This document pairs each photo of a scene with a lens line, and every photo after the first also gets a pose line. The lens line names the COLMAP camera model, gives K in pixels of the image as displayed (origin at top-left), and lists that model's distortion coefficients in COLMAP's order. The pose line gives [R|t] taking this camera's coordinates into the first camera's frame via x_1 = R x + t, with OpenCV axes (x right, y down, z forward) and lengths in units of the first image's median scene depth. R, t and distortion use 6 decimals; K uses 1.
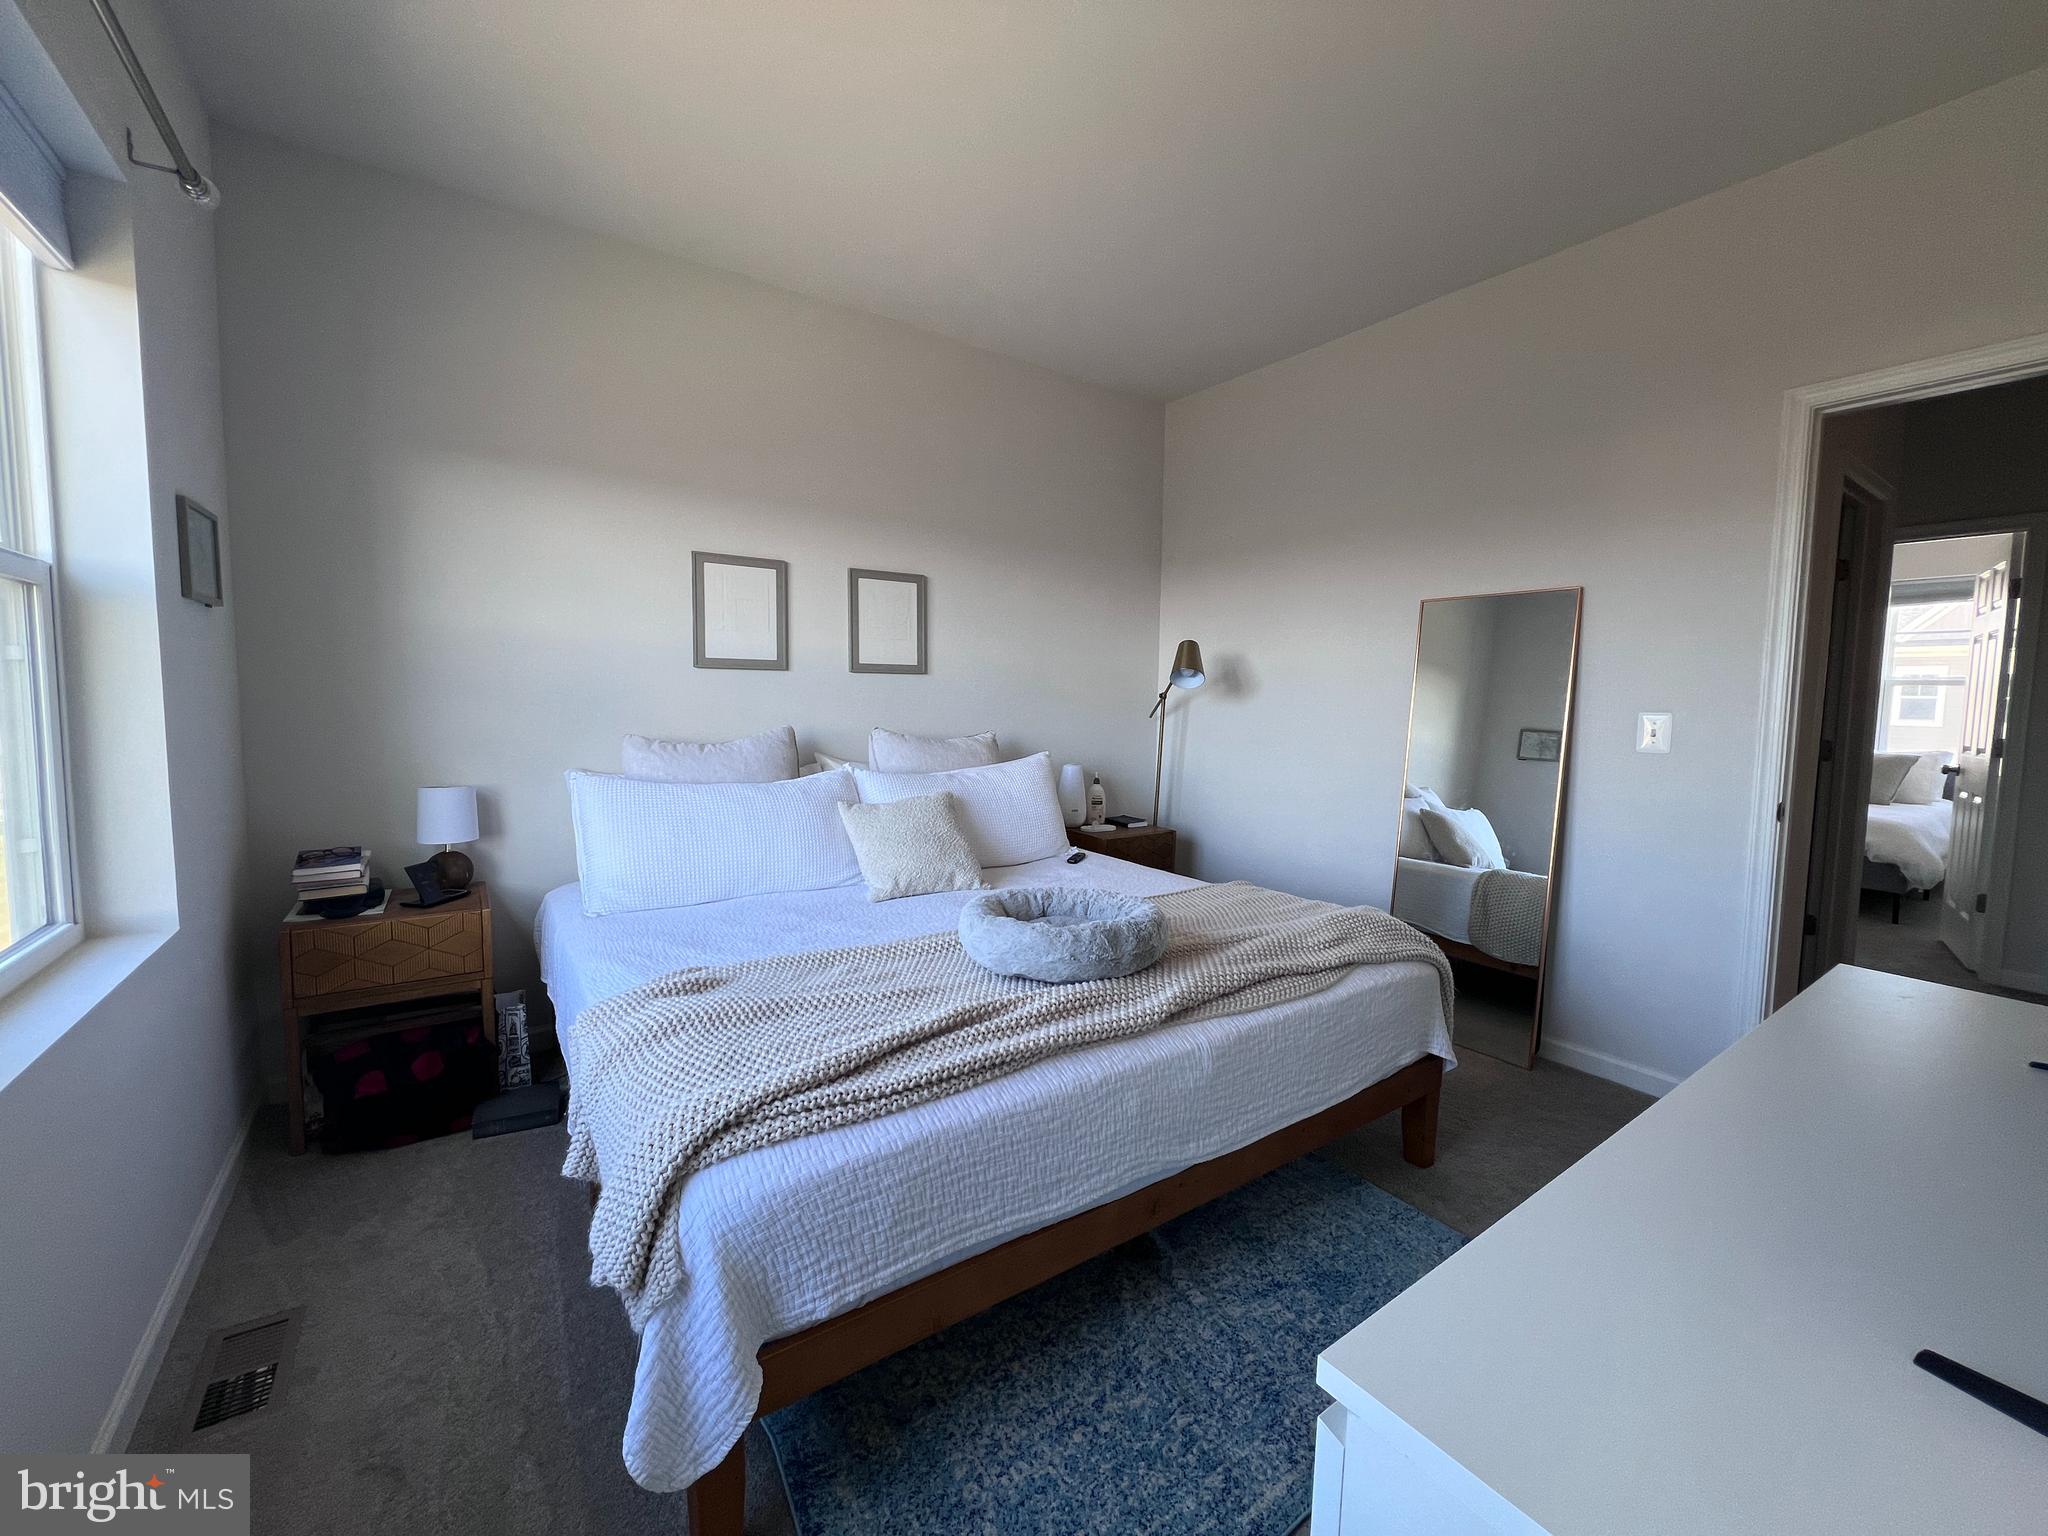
lens RADIAL K [[823.8, 0, 1019.2], [0, 823.8, 760.5], [0, 0, 1]] dist [-0.000924, 0.000157]
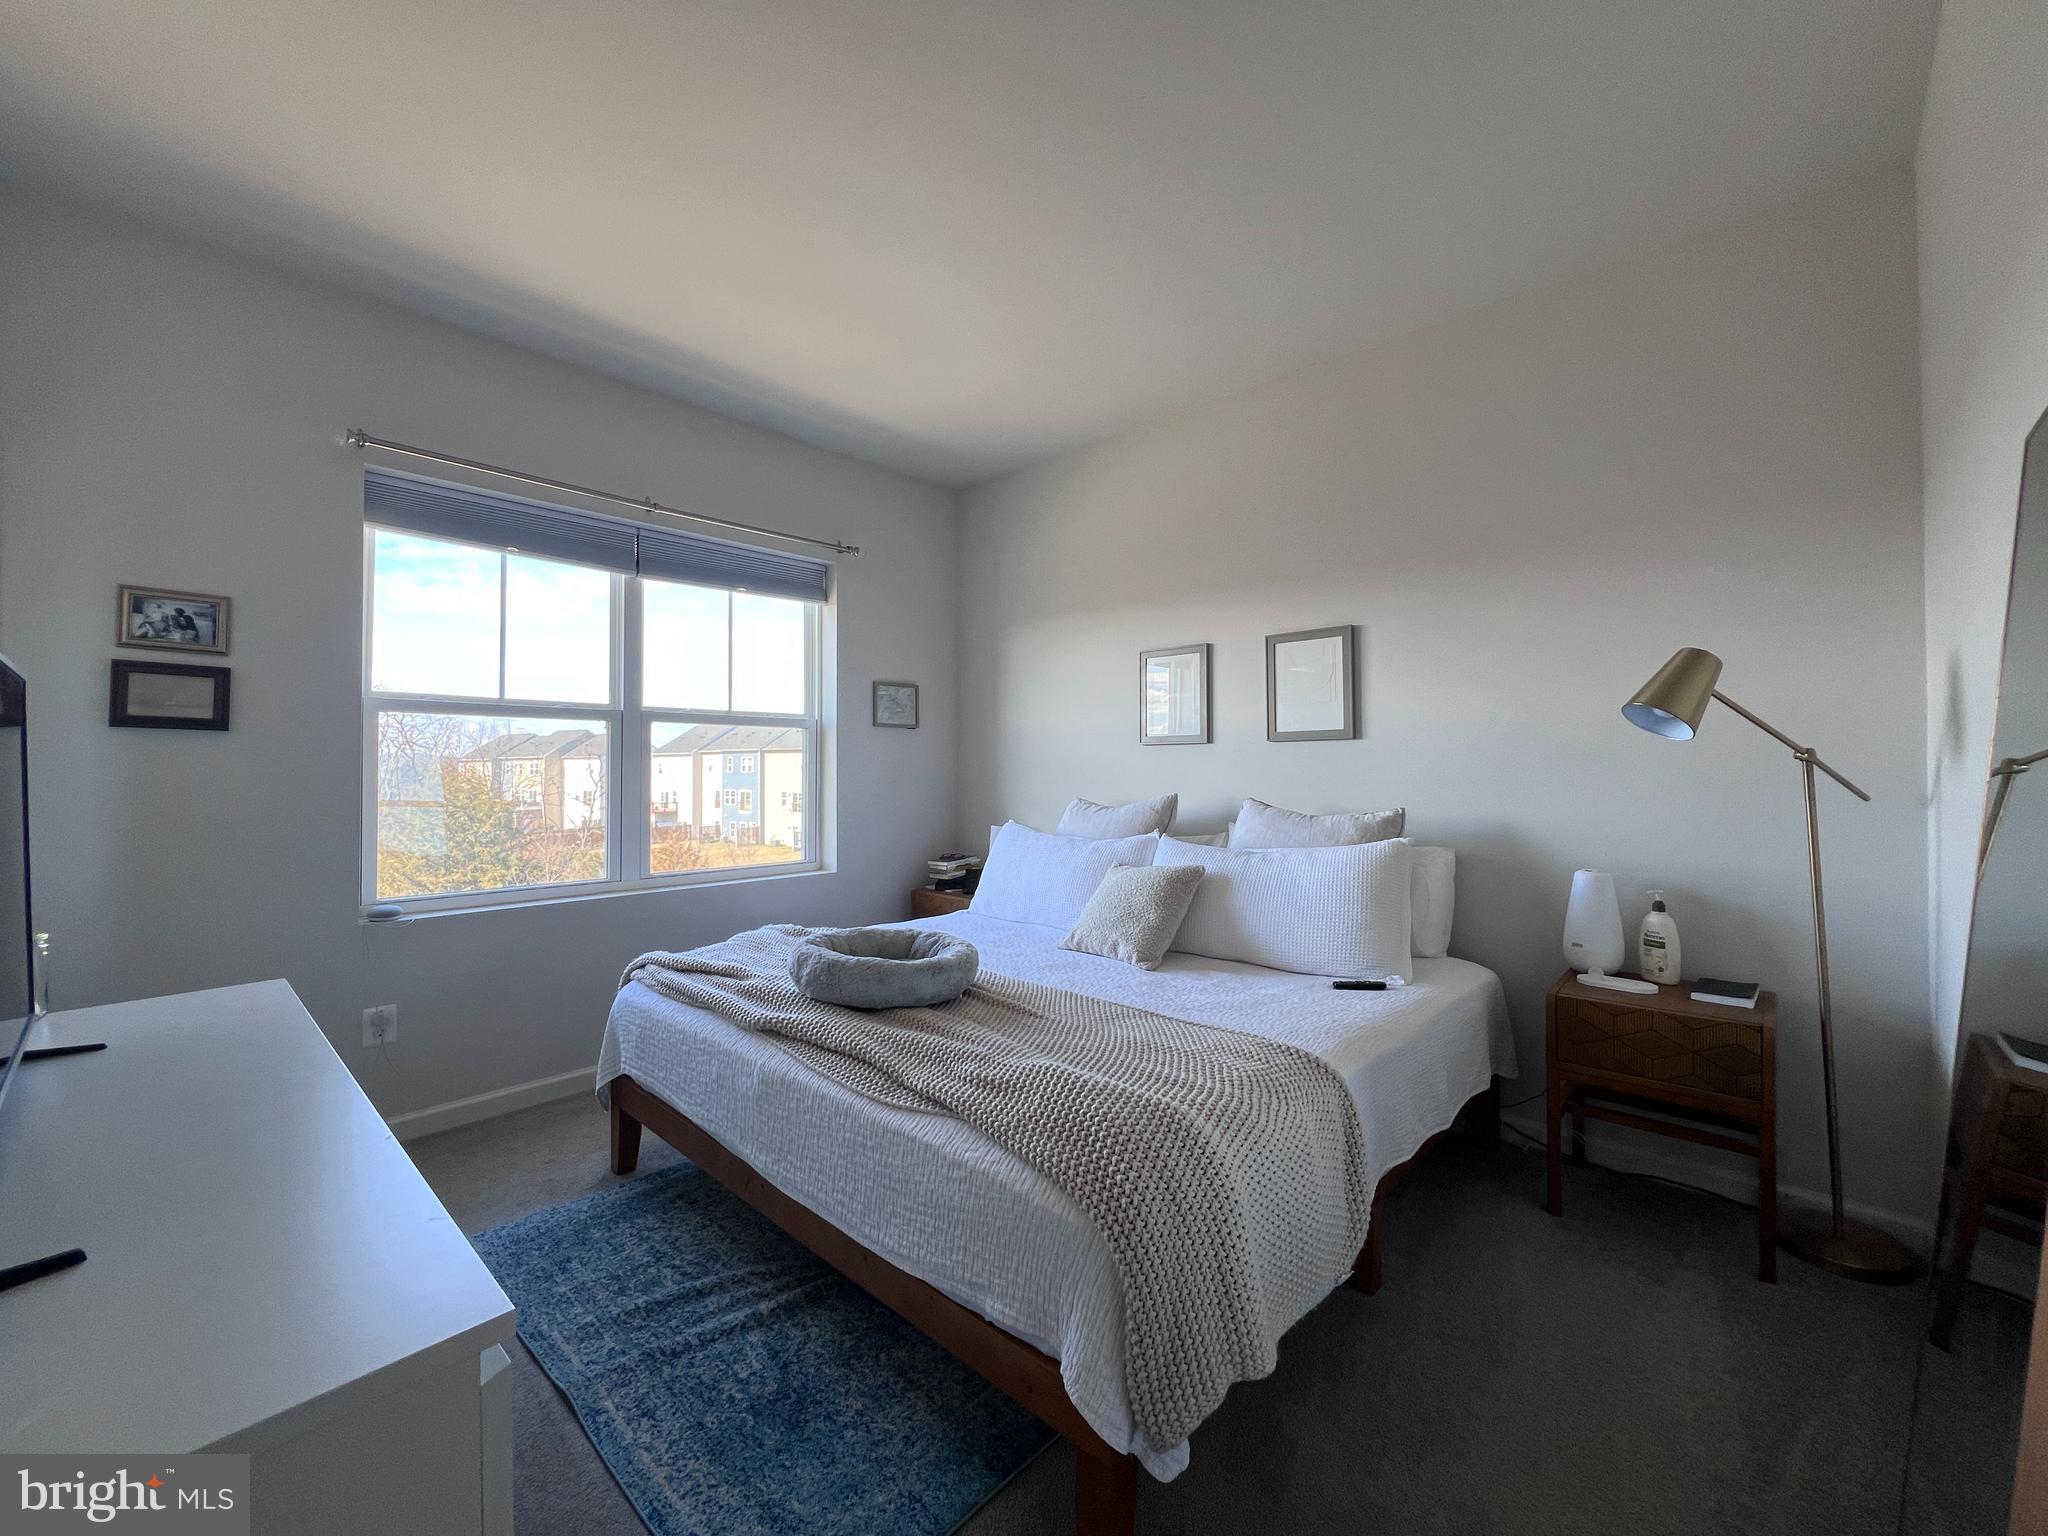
lens RADIAL K [[822.6, 0, 1018.9], [0, 822.6, 761.8], [0, 0, 1]] dist [-0.001549, 0.000143]
pose [[0.195558, -0.026321, -0.980339, 1.148775], [-0.072582, 0.996510, -0.041233, -0.038919], [0.978003, 0.079218, 0.192965, 0.890564]]
